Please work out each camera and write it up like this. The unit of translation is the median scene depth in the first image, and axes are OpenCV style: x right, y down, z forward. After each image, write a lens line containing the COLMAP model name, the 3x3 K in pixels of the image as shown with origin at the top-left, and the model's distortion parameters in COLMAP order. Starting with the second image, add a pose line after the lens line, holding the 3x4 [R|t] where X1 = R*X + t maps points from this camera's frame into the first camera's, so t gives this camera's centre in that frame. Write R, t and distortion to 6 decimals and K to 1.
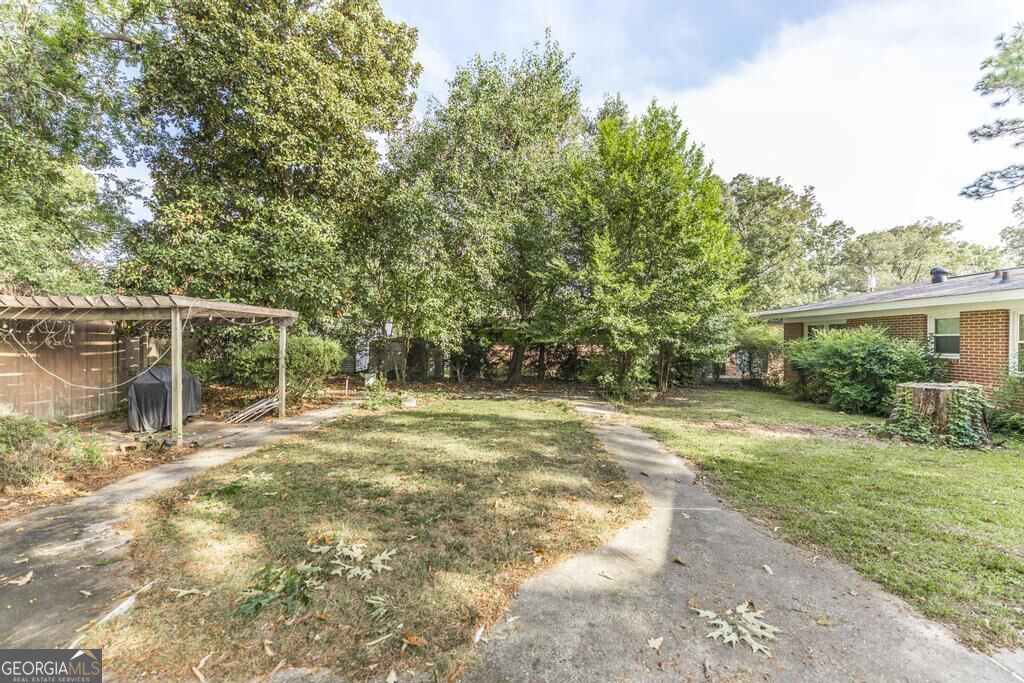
lens RADIAL K [[446.6, 0, 514.6], [0, 446.6, 340.2], [0, 0, 1]] dist [0.002273, 0.000789]
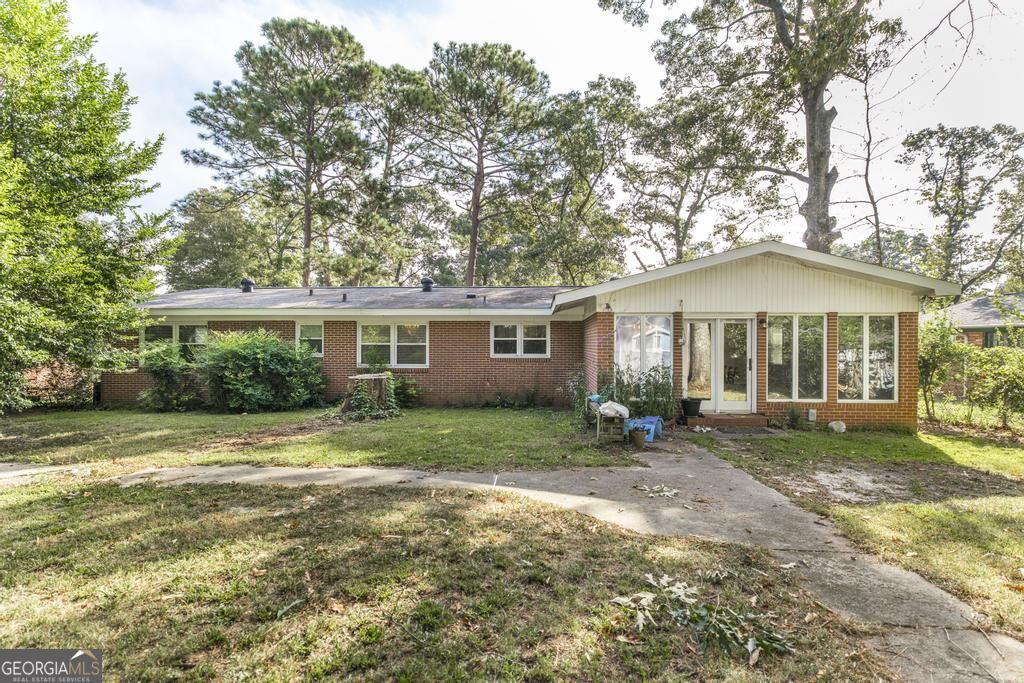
lens RADIAL K [[507.4, 0, 506.7], [0, 507.4, 342.9], [0, 0, 1]] dist [0.009615, -0.000980]
pose [[0.031101, 0.006392, 0.999496, -0.390870], [-0.003412, 0.999974, -0.006289, 0.007690], [-0.999510, -0.003214, 0.031122, 0.380623]]
